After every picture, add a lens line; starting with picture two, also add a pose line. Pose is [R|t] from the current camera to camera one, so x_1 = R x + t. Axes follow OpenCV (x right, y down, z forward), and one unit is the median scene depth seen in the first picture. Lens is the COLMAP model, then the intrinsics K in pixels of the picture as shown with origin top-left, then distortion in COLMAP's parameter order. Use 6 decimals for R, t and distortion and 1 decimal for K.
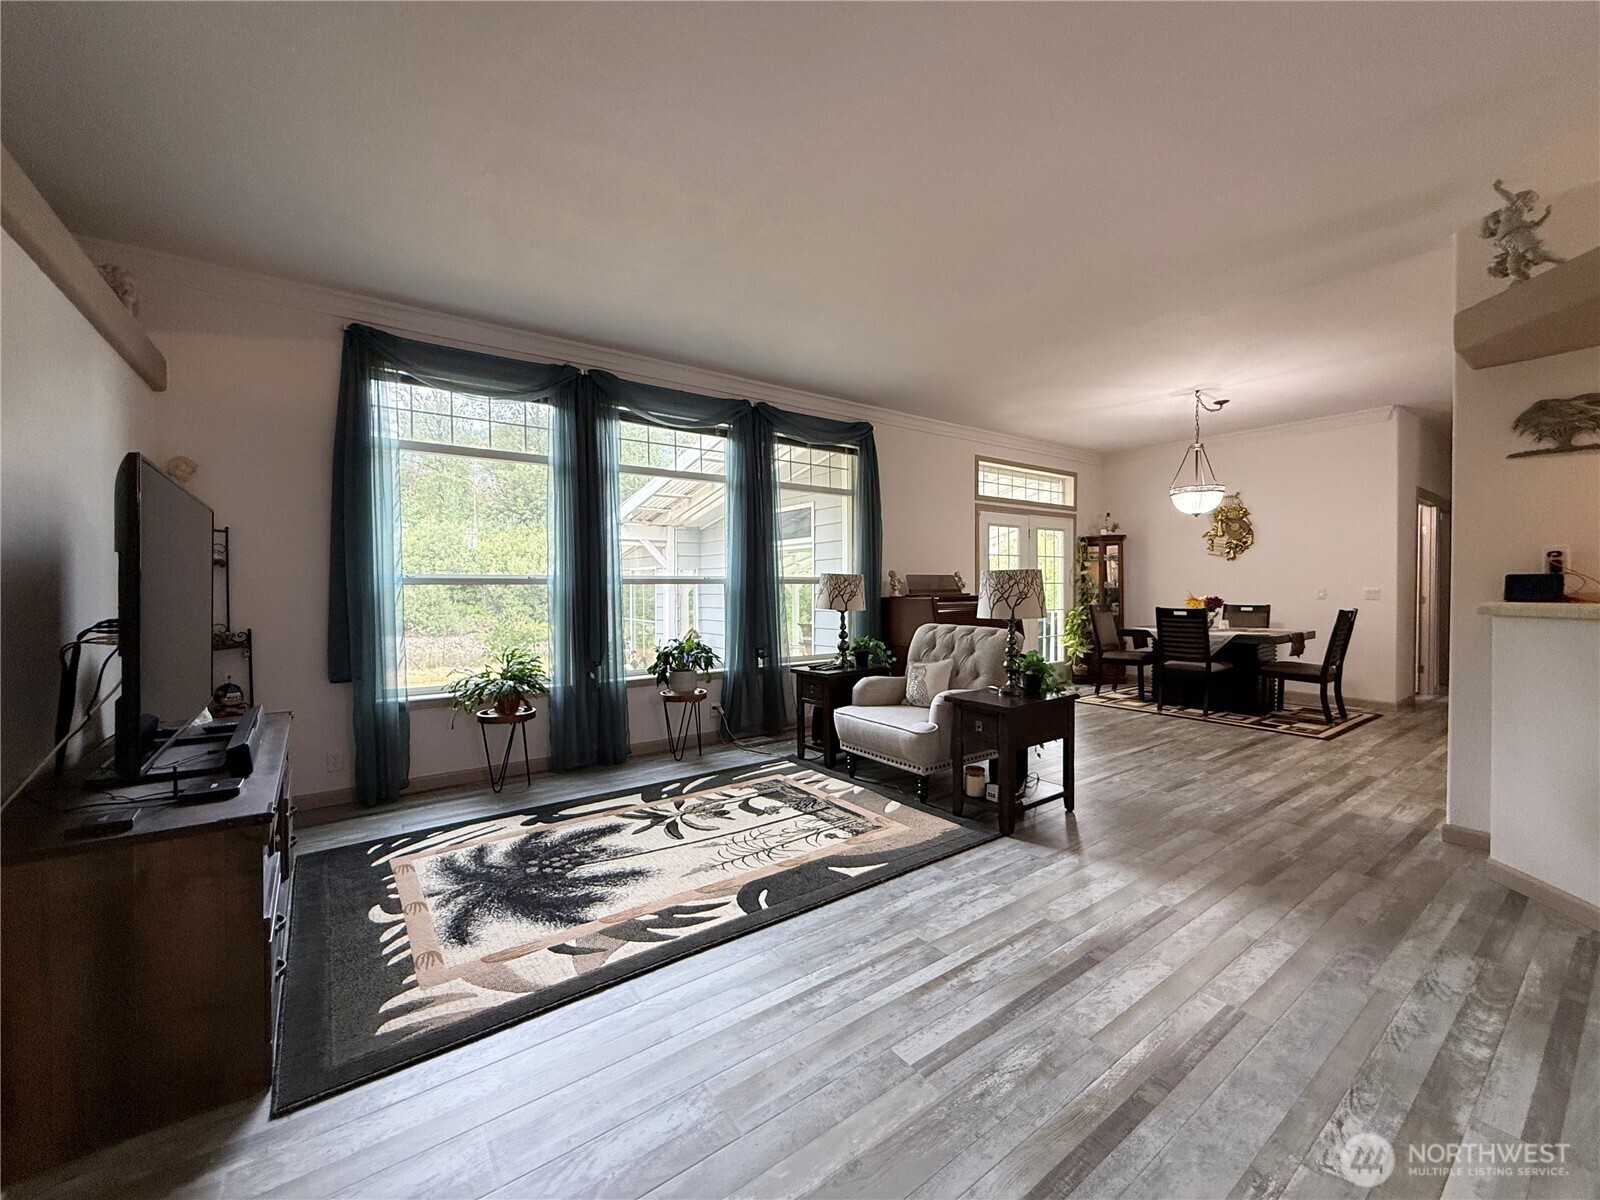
lens RADIAL K [[641.4, 0, 798.2], [0, 641.4, 601.7], [0, 0, 1]] dist [-0.001245, 0.001605]
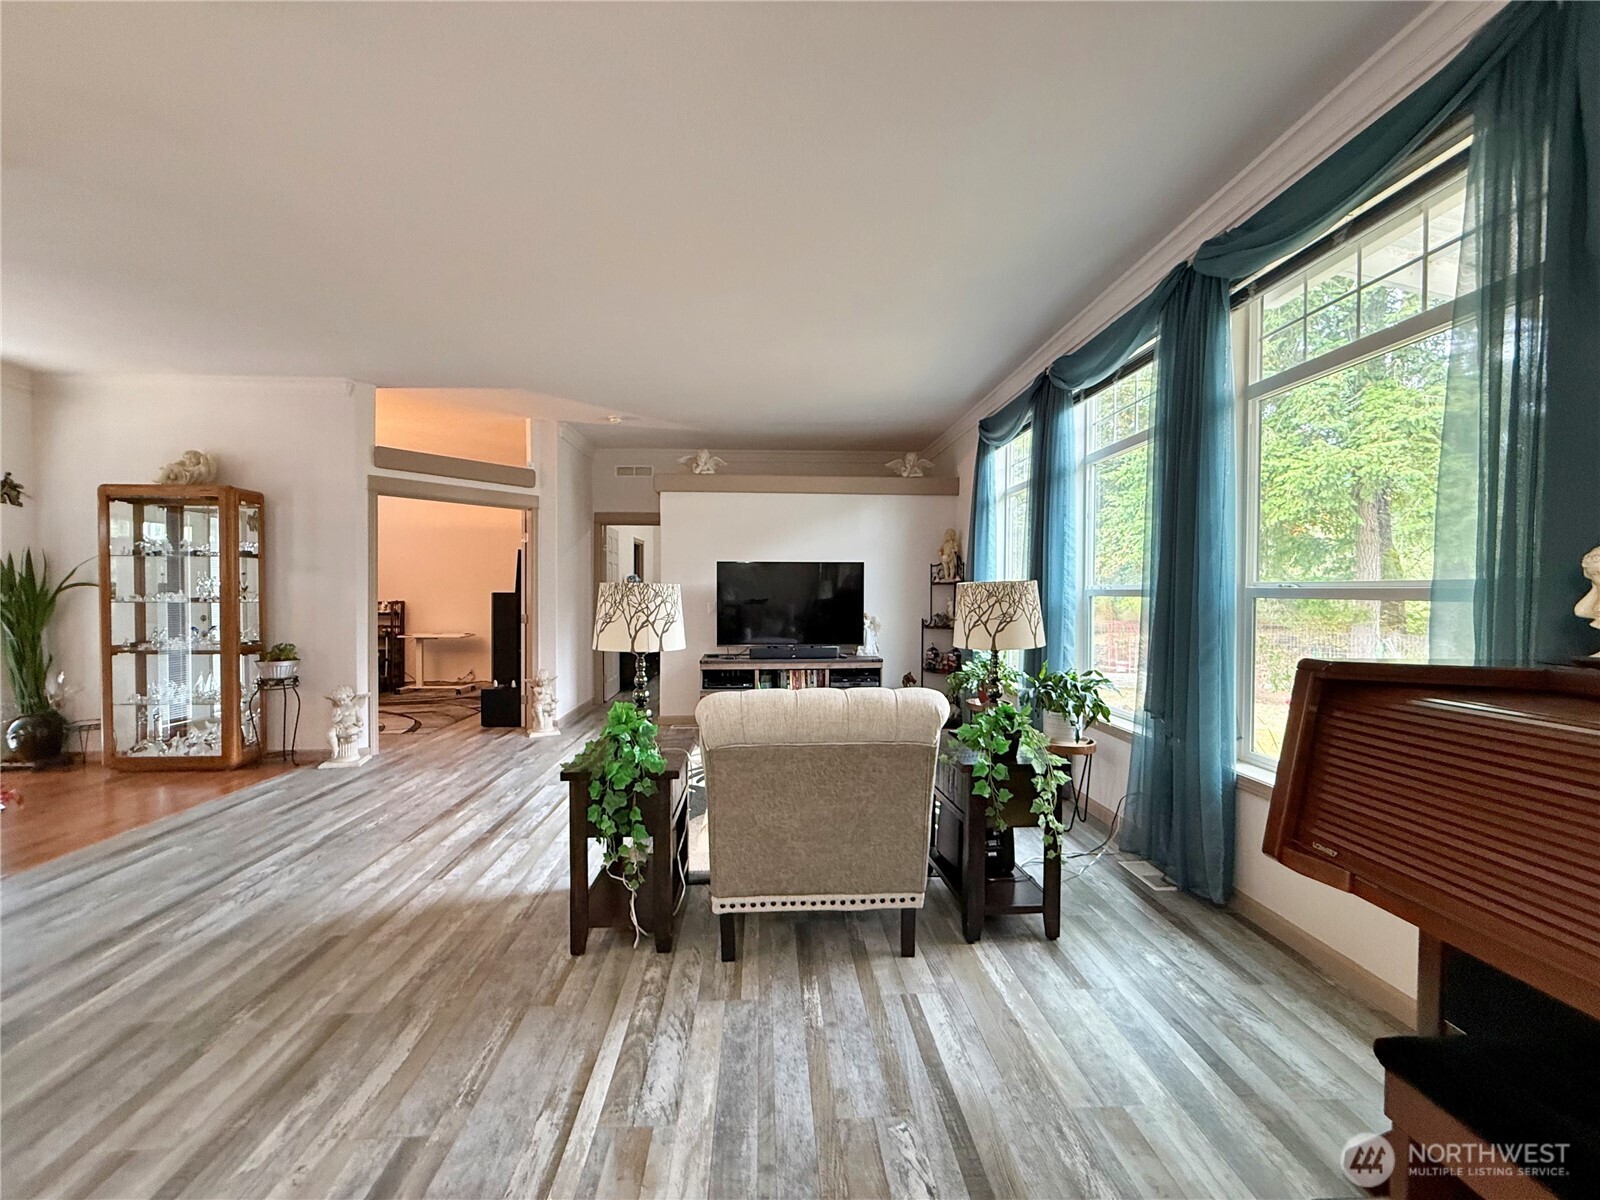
lens RADIAL K [[641.4, 0, 804.1], [0, 641.4, 597.8], [0, 0, 1]] dist [-0.001245, 0.001605]
pose [[-0.538187, 0.016997, -0.842654, 1.259425], [-0.018577, 0.999315, 0.032021, -0.093854], [0.842621, 0.032888, -0.537502, 2.291016]]
